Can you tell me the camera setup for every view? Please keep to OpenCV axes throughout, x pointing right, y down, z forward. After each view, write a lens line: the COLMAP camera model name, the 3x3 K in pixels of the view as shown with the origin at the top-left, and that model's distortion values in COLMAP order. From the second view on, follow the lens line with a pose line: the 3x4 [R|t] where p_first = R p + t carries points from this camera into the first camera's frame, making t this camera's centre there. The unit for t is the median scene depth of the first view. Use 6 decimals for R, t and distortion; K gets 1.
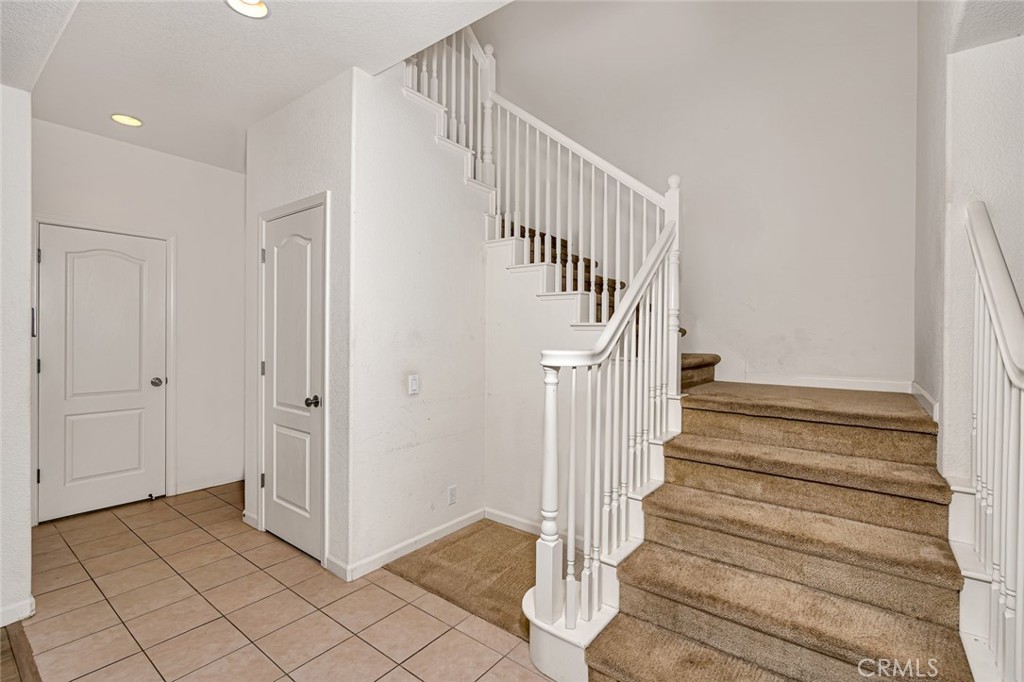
lens RADIAL K [[472.9, 0, 513.3], [0, 472.9, 334.8], [0, 0, 1]] dist [-0.004064, 0.000540]
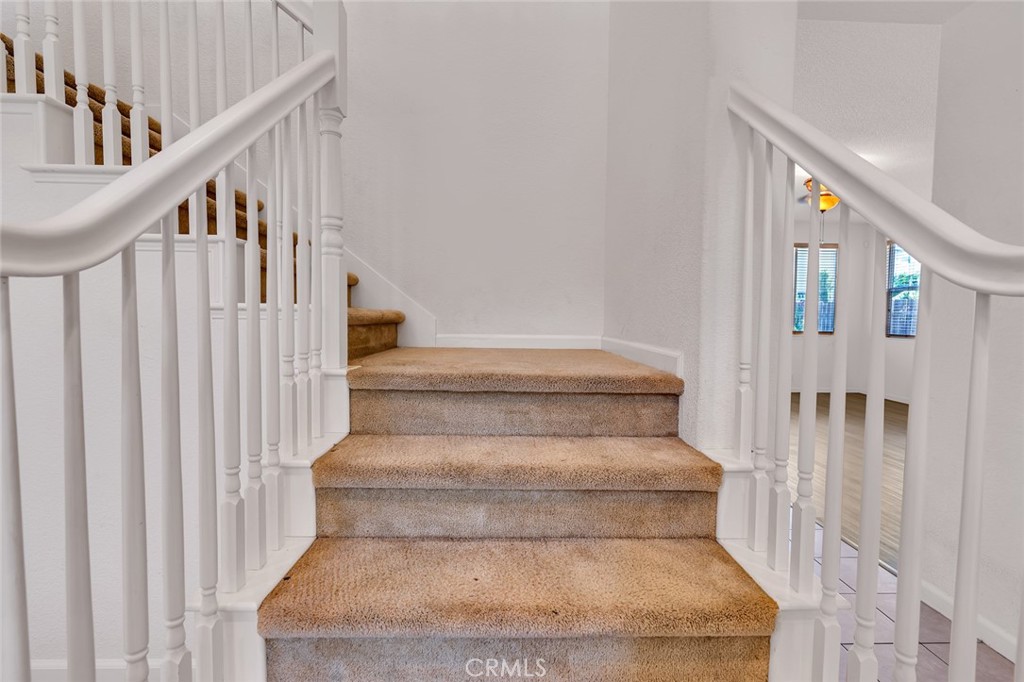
lens RADIAL K [[472.9, 0, 518.0], [0, 472.9, 335.2], [0, 0, 1]] dist [-0.004064, 0.000540]
pose [[0.782201, -0.025542, 0.622503, 0.186781], [-0.004120, 0.998925, 0.046165, 0.069633], [-0.623013, -0.038675, 0.781255, 0.494869]]
